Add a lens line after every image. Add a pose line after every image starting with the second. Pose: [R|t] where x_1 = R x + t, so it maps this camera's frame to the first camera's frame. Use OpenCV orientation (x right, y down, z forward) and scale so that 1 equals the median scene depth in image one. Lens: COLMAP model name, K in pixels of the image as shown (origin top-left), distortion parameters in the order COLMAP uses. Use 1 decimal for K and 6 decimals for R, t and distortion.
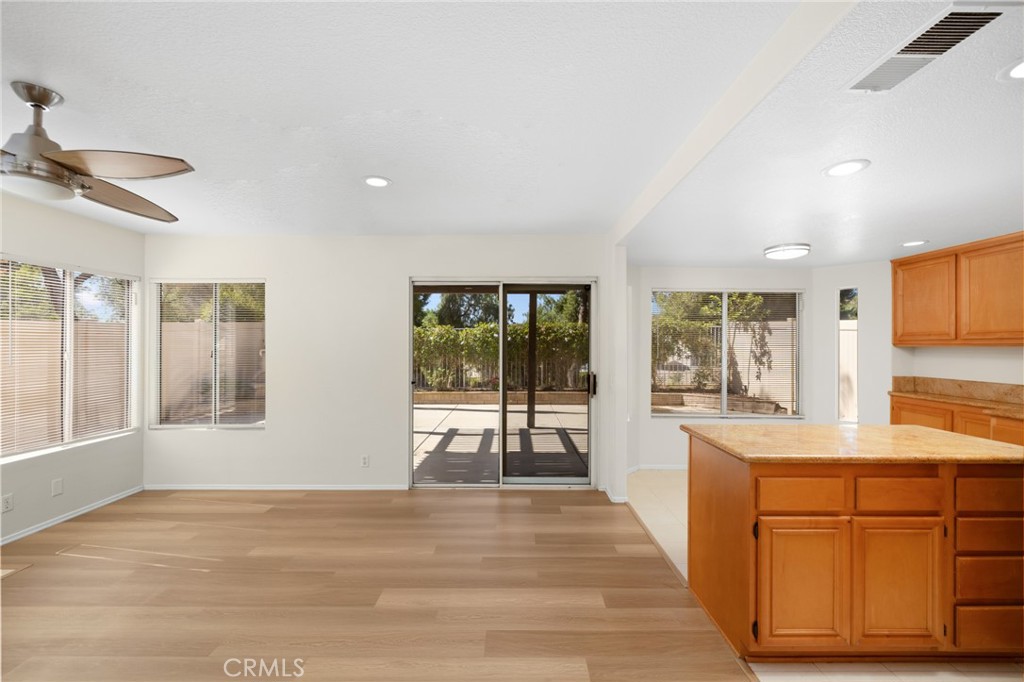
lens RADIAL K [[429.3, 0, 514.4], [0, 429.3, 343.6], [0, 0, 1]] dist [-0.001304, -0.000194]
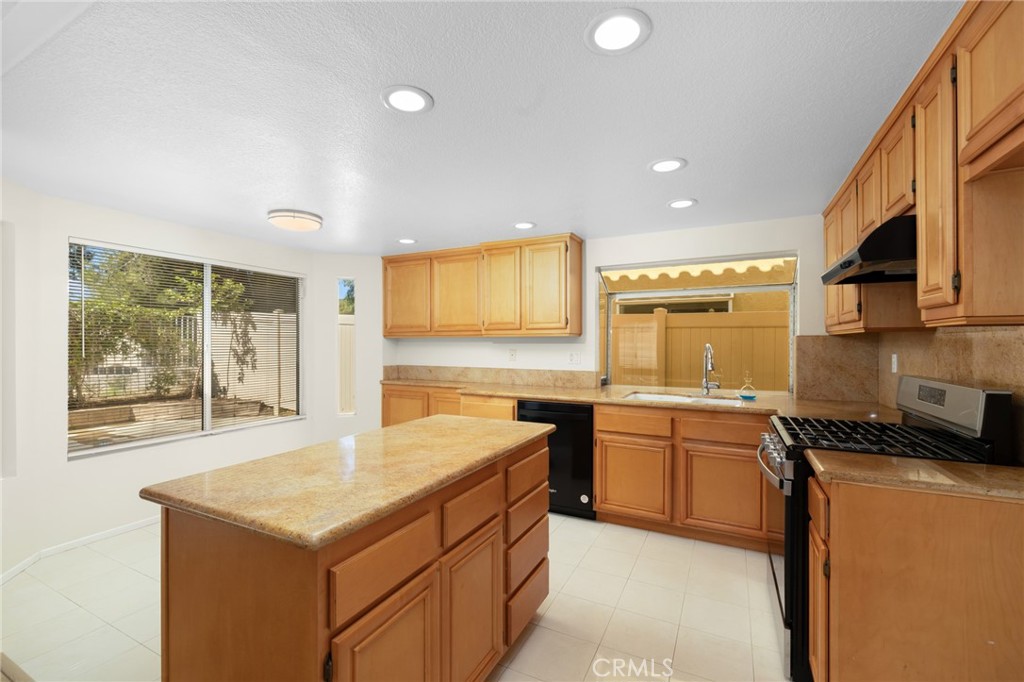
lens RADIAL K [[429.3, 0, 517.9], [0, 429.3, 340.9], [0, 0, 1]] dist [-0.001304, -0.000194]
pose [[0.443380, -0.001389, 0.896333, 0.088383], [0.002725, 0.999996, 0.000202, 0.014705], [-0.896329, 0.002353, 0.443382, 0.252515]]
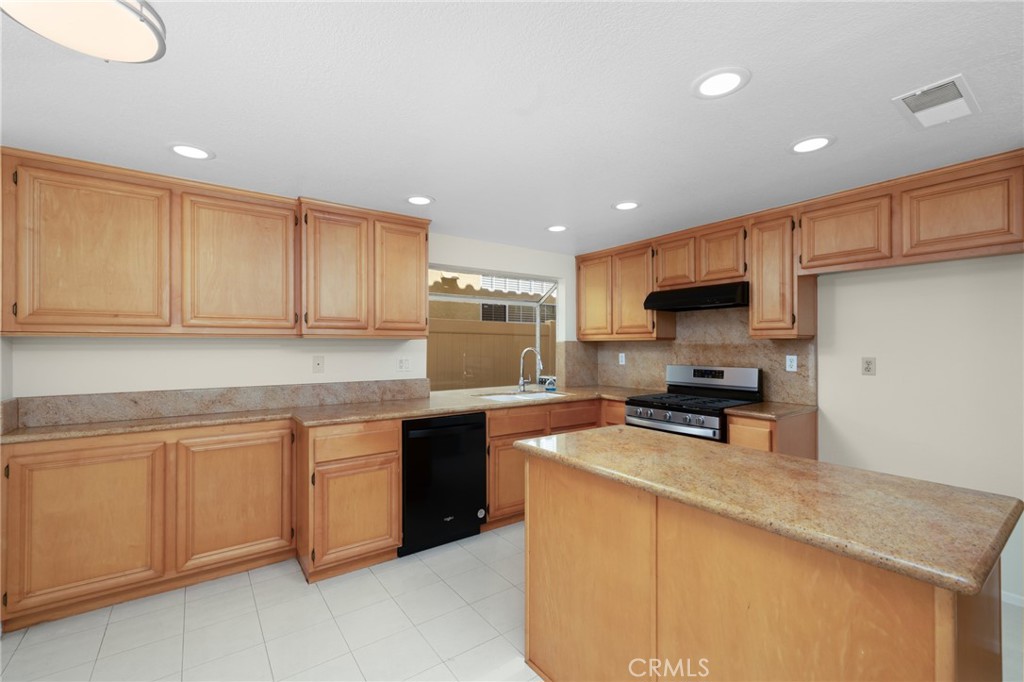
lens RADIAL K [[429.3, 0, 520.1], [0, 429.3, 344.2], [0, 0, 1]] dist [-0.001304, -0.000194]
pose [[-0.587968, 0.000481, 0.808884, 0.205039], [-0.001676, 0.999997, -0.001812, 0.015438], [-0.808882, -0.002421, -0.587966, 0.873559]]
